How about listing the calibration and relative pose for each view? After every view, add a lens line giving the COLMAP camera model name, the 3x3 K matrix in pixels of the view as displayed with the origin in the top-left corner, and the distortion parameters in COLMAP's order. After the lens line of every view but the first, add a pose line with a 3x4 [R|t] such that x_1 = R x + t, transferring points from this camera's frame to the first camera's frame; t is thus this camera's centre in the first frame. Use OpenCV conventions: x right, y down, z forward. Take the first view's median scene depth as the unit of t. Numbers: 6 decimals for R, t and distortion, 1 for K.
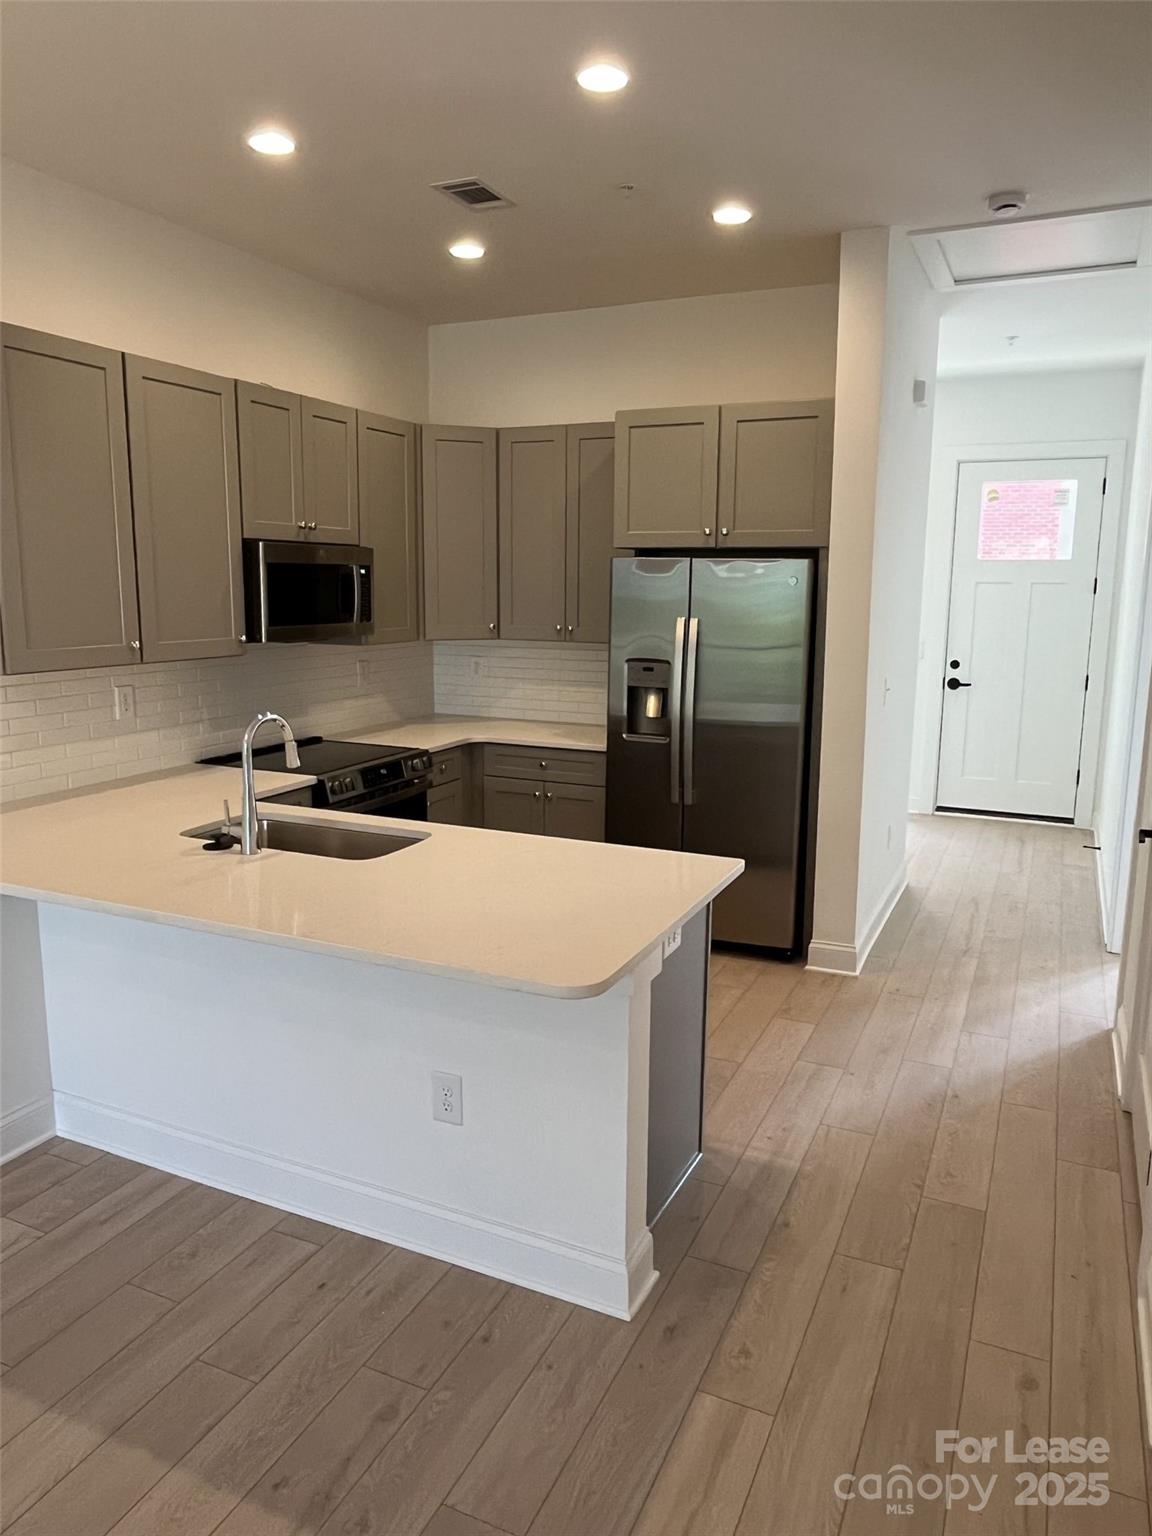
lens RADIAL K [[1063.0, 0, 573.2], [0, 1063.0, 762.4], [0, 0, 1]] dist [-0.006054, 0.005289]
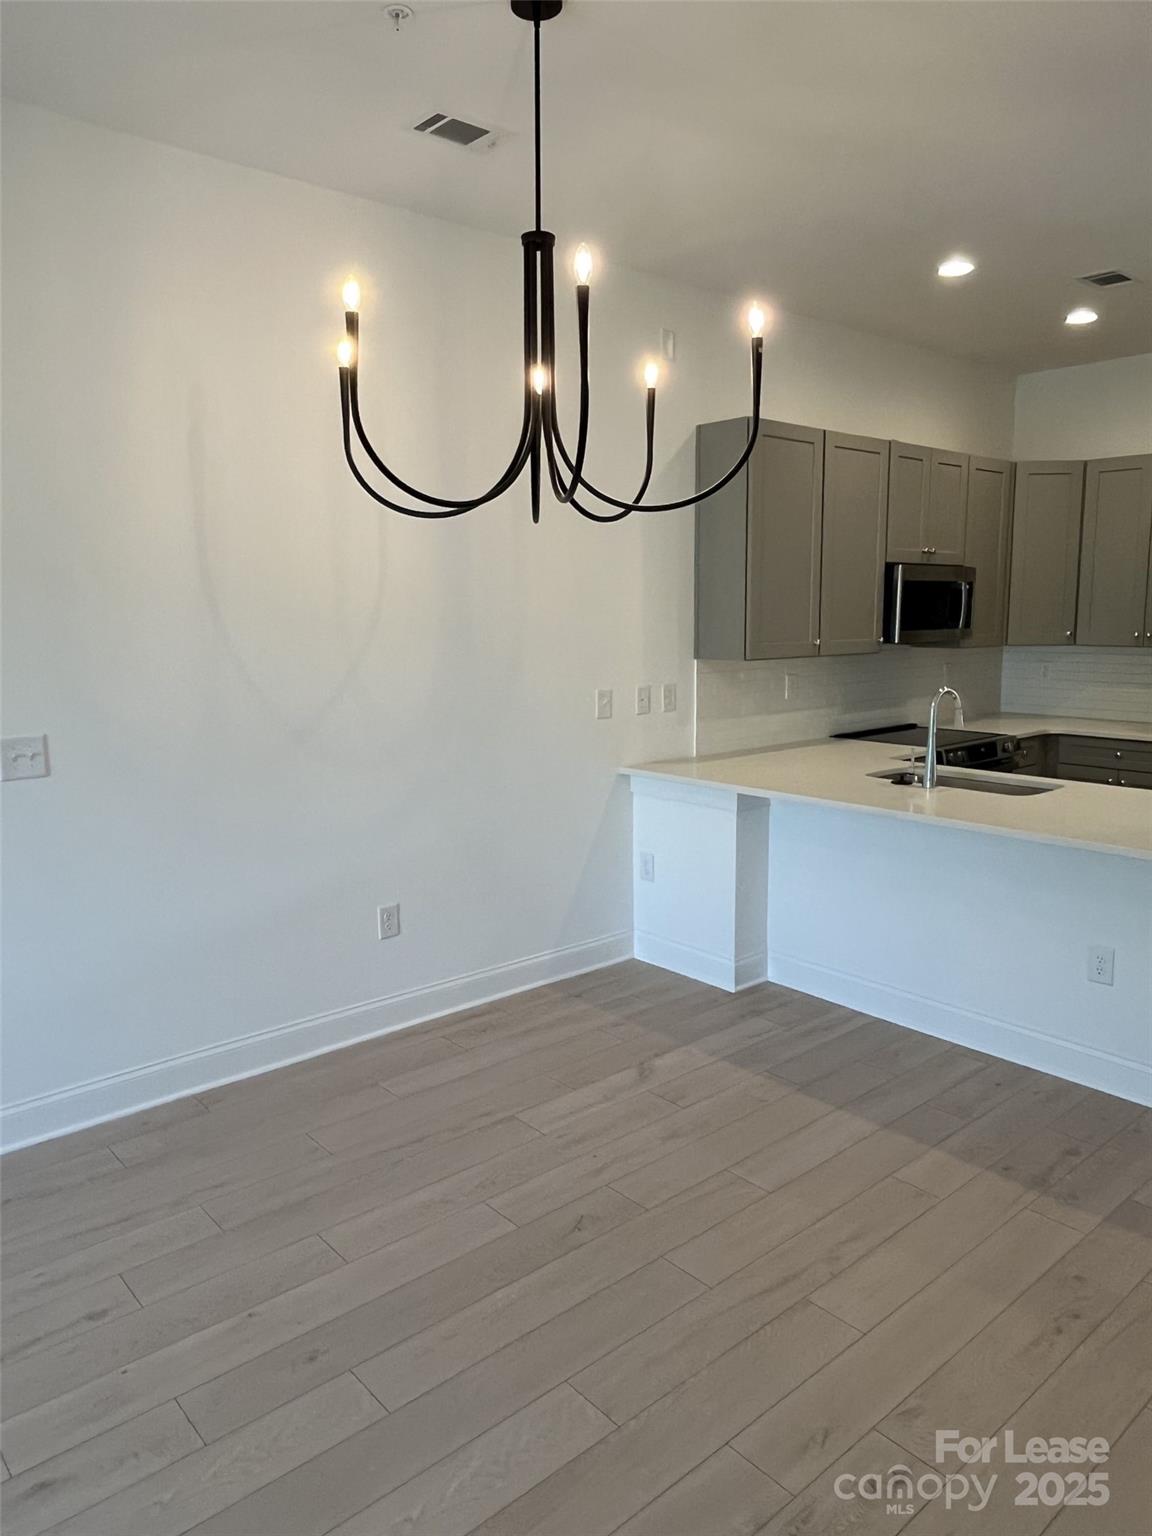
lens RADIAL K [[1063.0, 0, 577.8], [0, 1063.0, 763.4], [0, 0, 1]] dist [-0.006054, 0.005289]
pose [[0.913527, 0.049937, -0.403701, -0.107999], [-0.057524, 0.998322, -0.006680, 0.057501], [0.402690, 0.029325, 0.914867, -0.295308]]
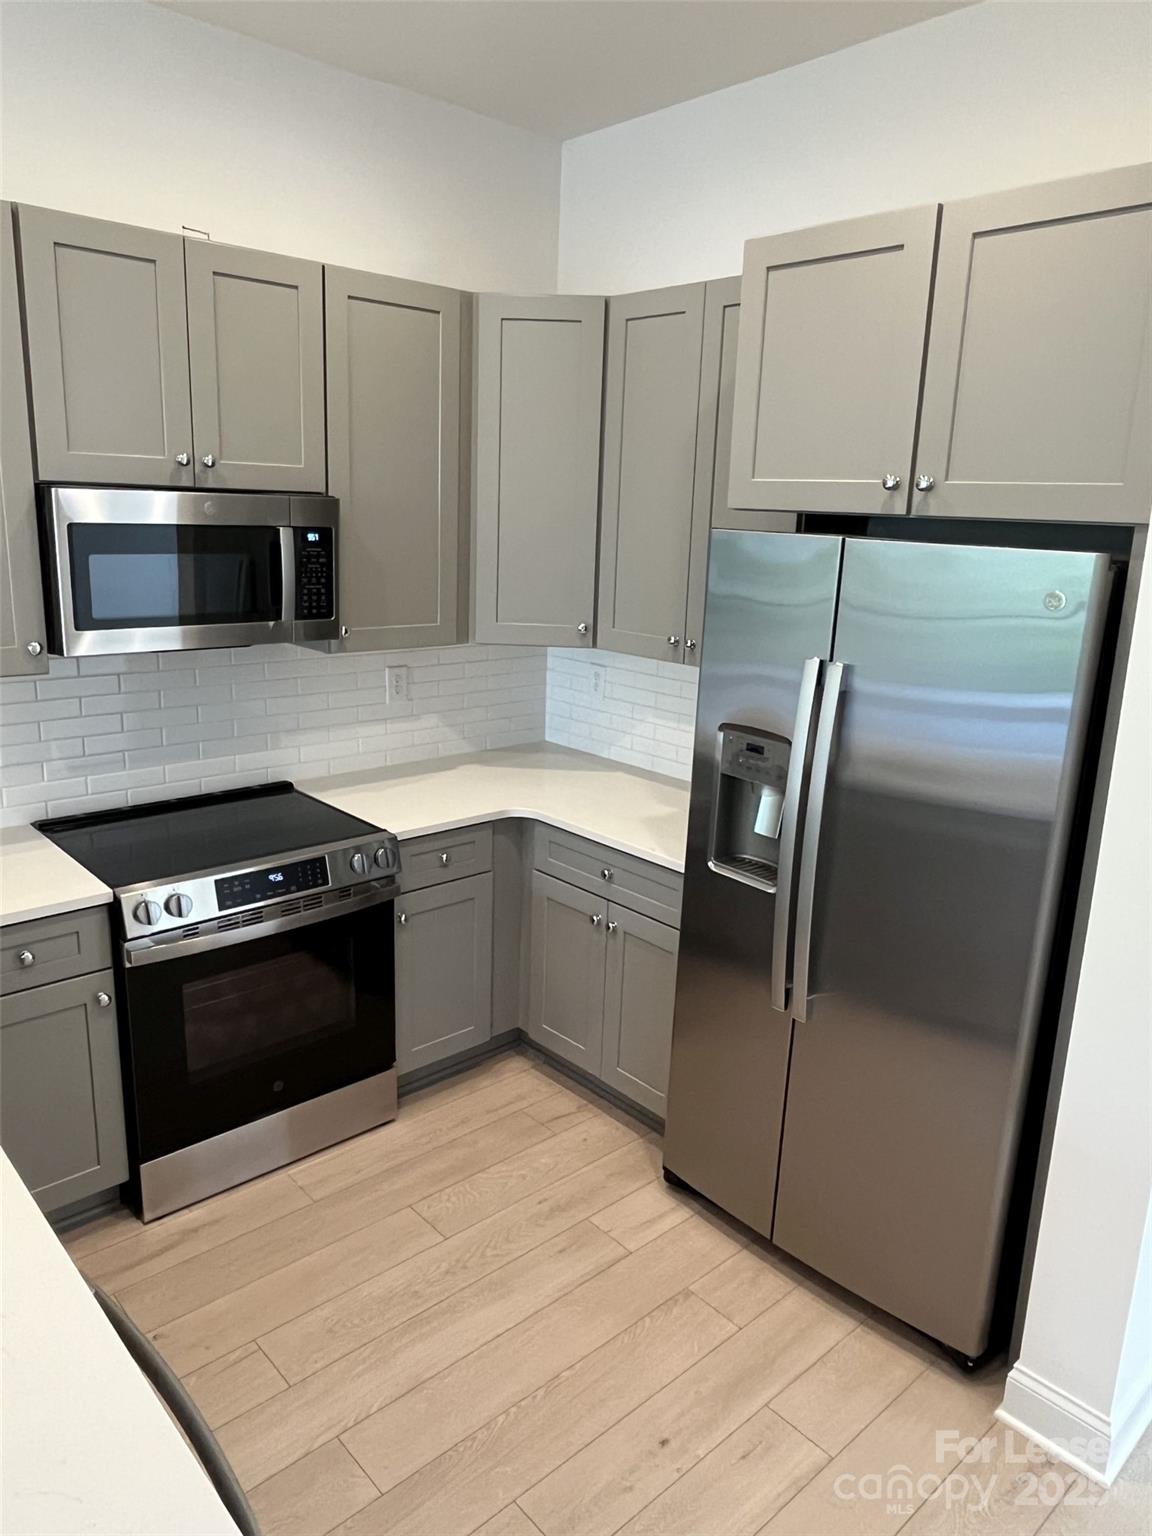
lens RADIAL K [[1063.0, 0, 580.9], [0, 1063.0, 760.1], [0, 0, 1]] dist [-0.006054, 0.005289]
pose [[0.920480, 0.116287, -0.373087, 0.190291], [-0.093922, 0.992547, 0.077643, -0.116553], [0.379335, -0.036428, 0.924542, 0.498706]]
